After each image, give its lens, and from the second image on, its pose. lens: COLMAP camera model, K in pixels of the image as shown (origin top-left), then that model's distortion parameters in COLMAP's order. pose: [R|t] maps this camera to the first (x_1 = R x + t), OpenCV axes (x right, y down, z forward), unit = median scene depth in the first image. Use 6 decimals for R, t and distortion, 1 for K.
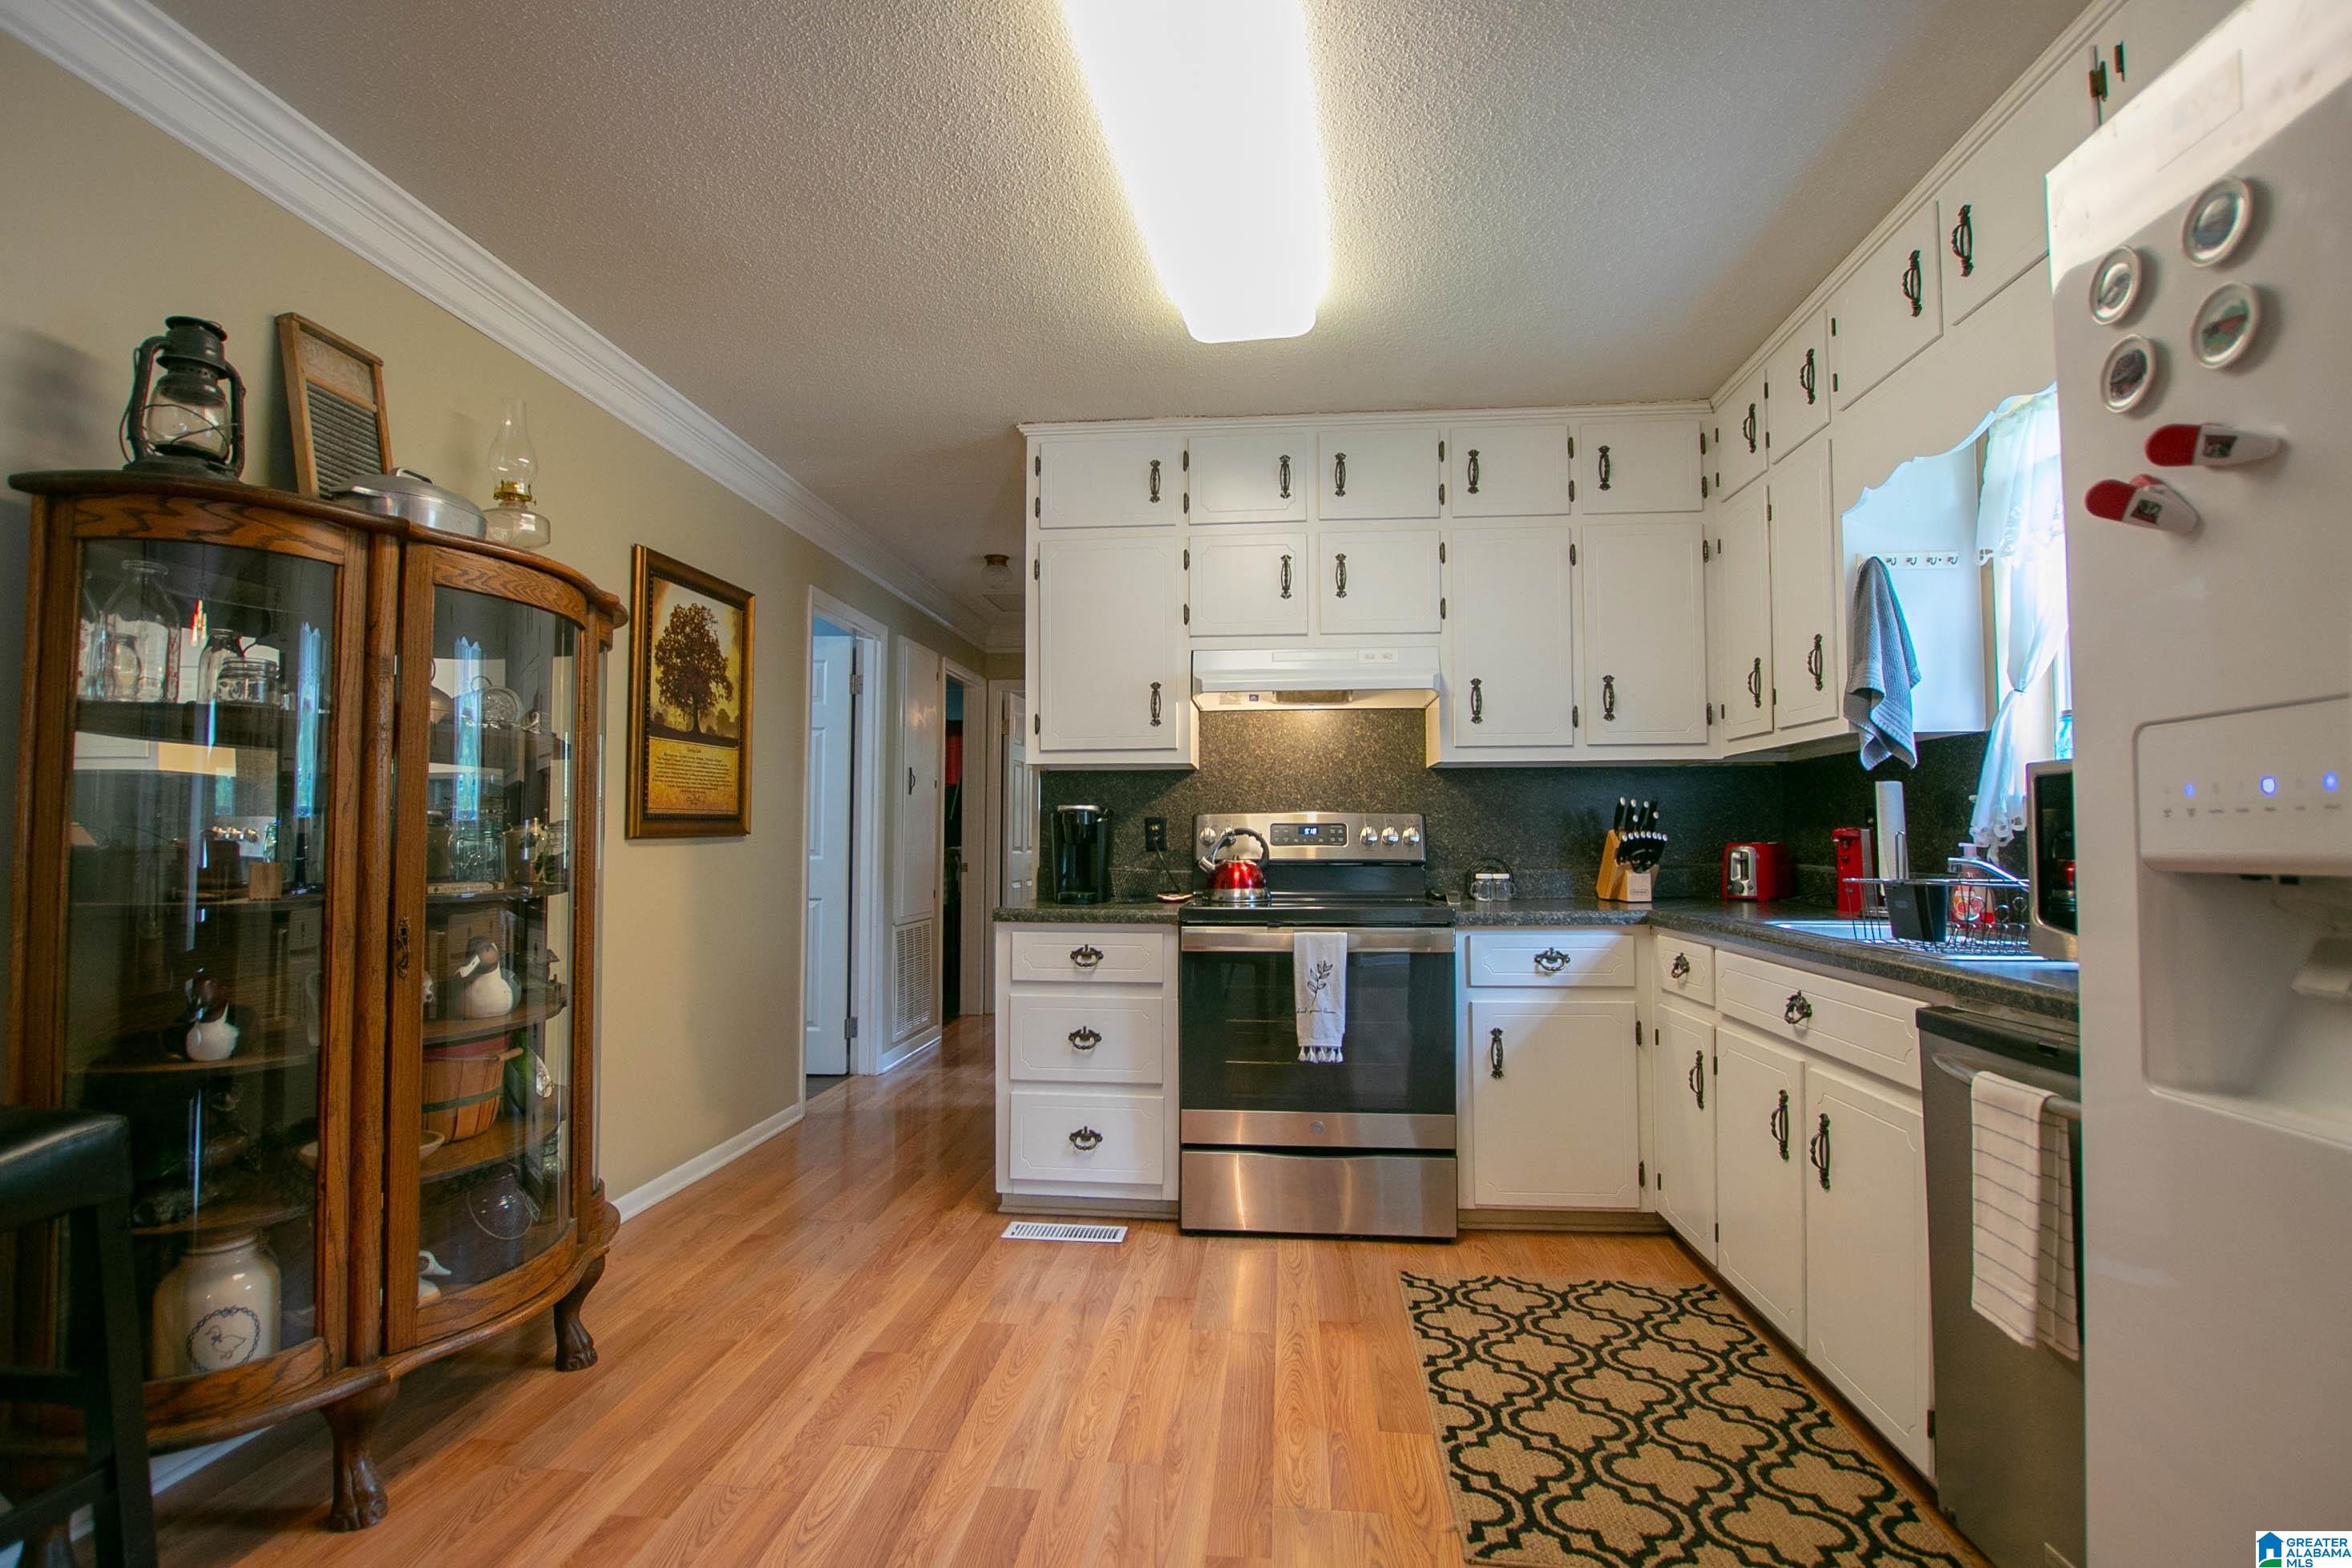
lens RADIAL K [[1092.3, 0, 1166.8], [0, 1092.3, 787.4], [0, 0, 1]] dist [-0.030098, 0.003283]
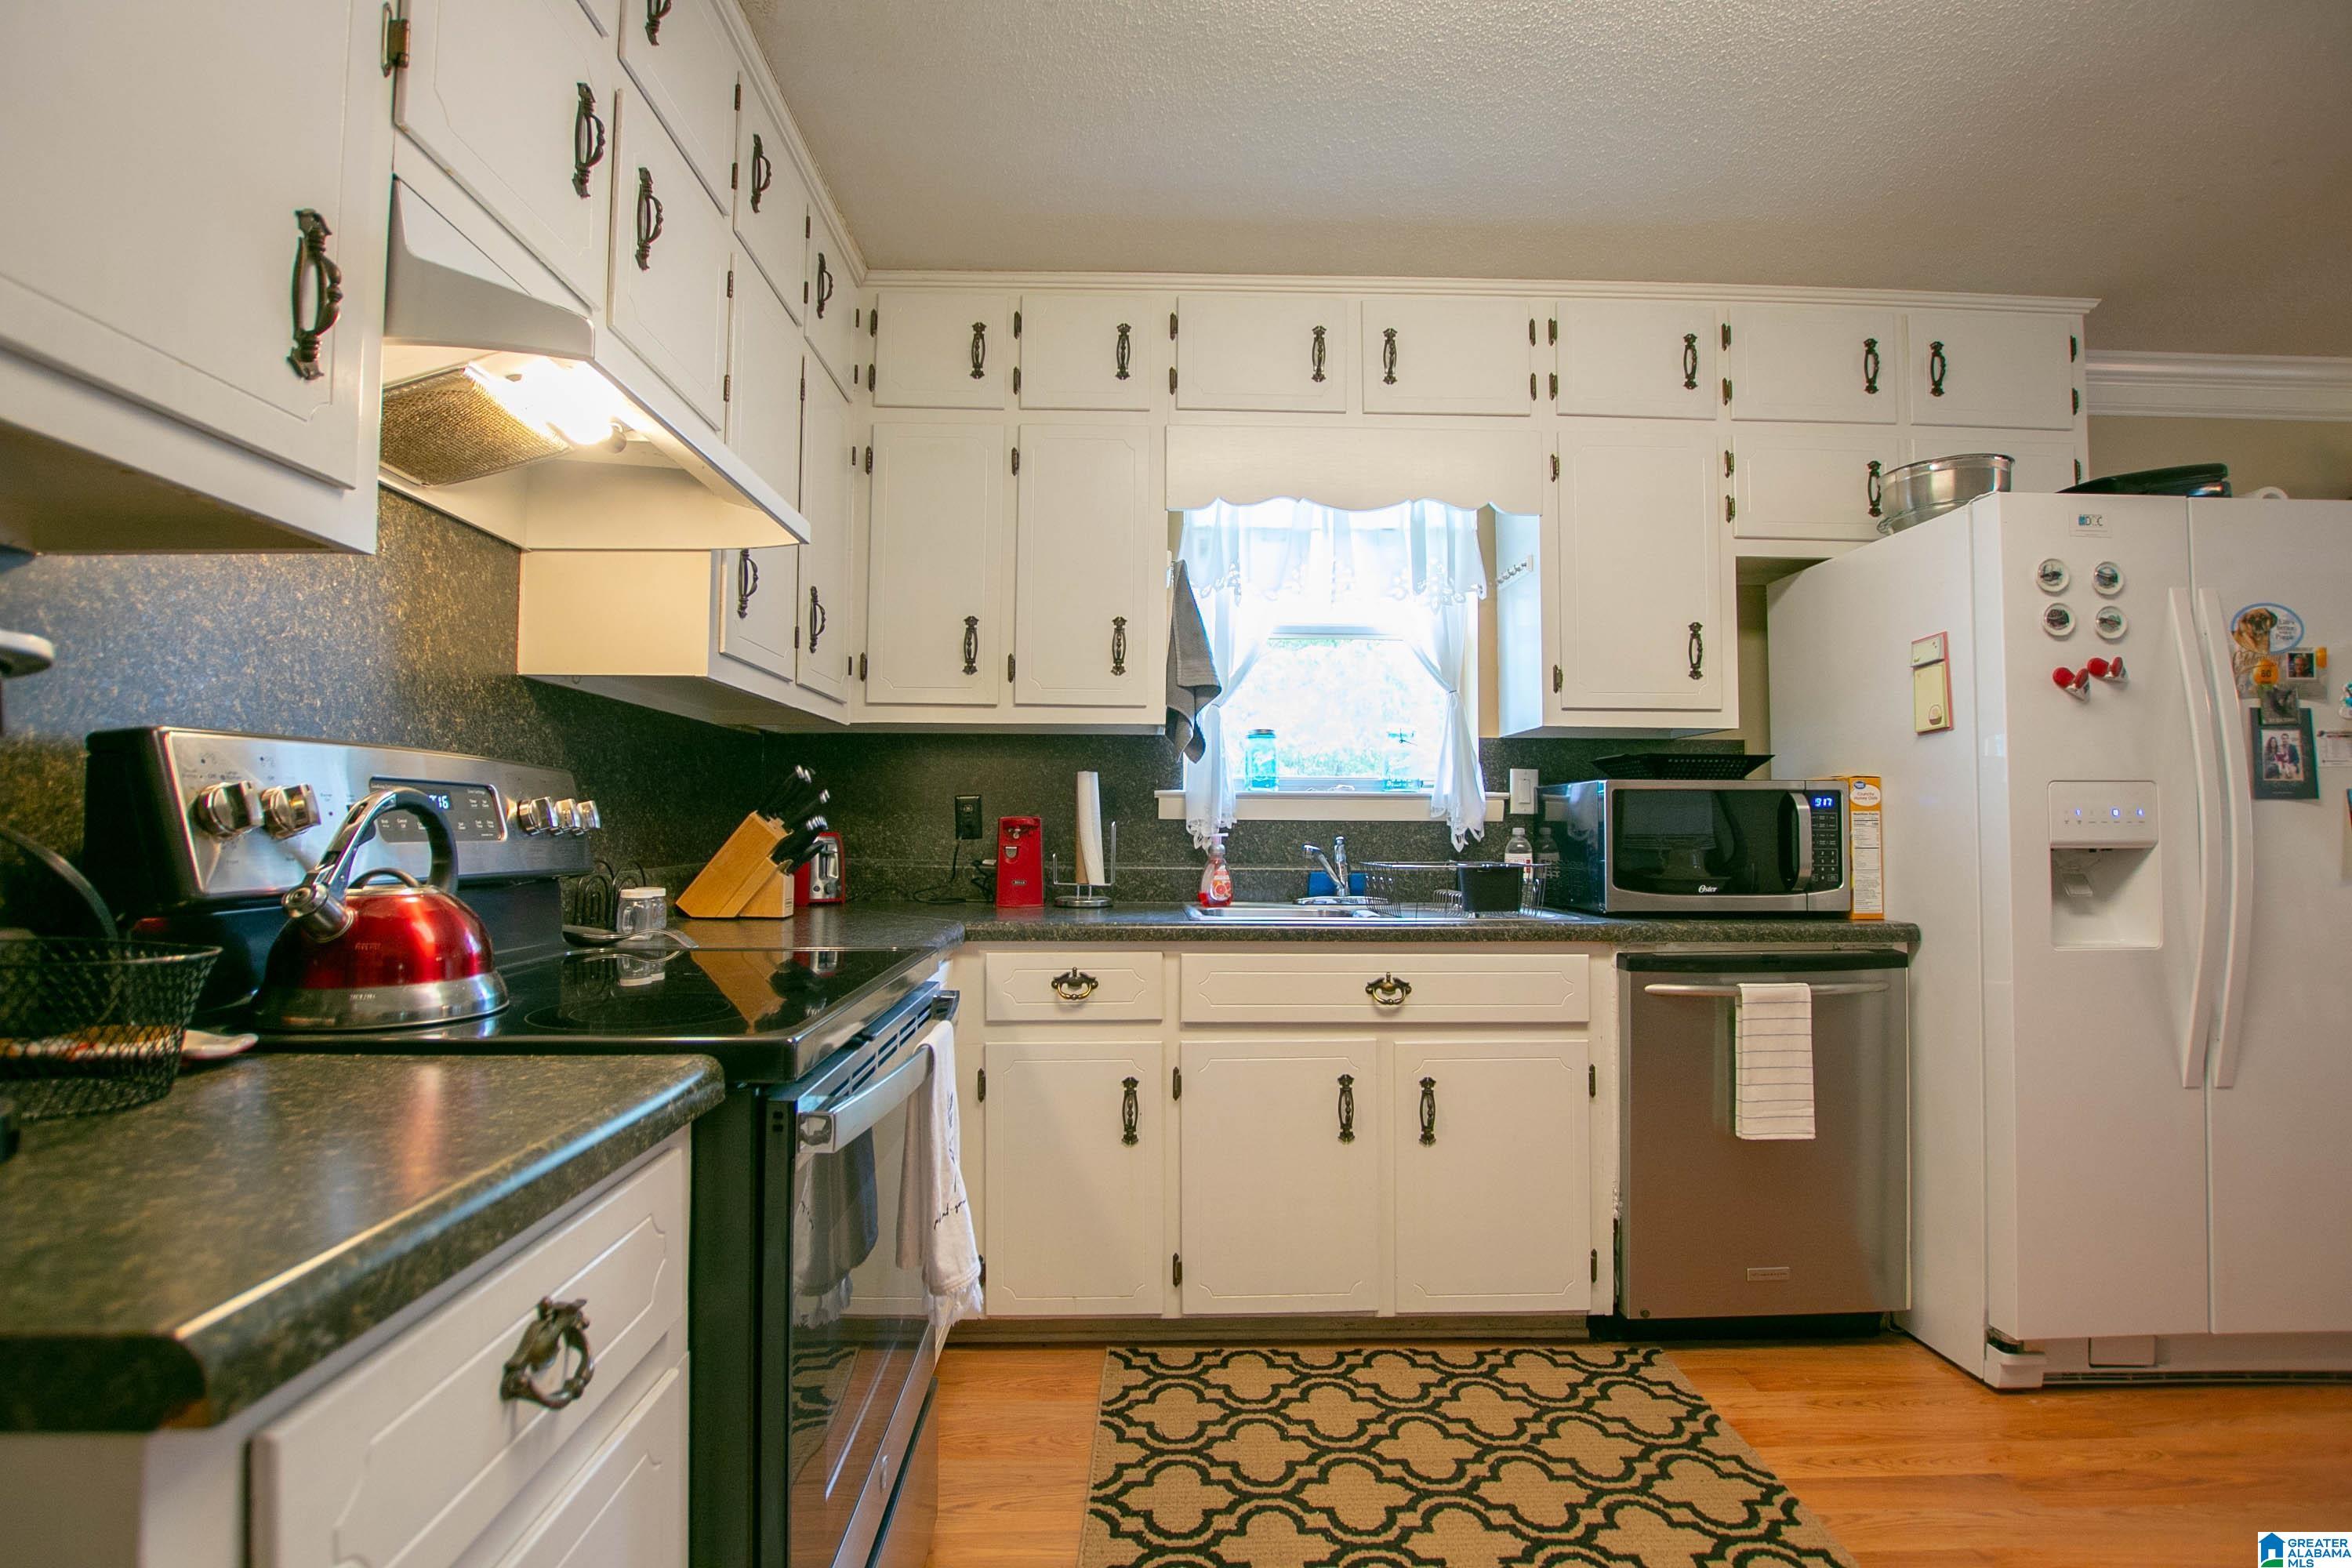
lens RADIAL K [[1092.3, 0, 1147.7], [0, 1092.3, 793.4], [0, 0, 1]] dist [-0.030098, 0.003283]
pose [[-0.114392, 0.029872, 0.992986, -0.415293], [-0.053306, 0.997923, -0.036162, 0.057916], [-0.992004, -0.057069, -0.112562, 1.239903]]
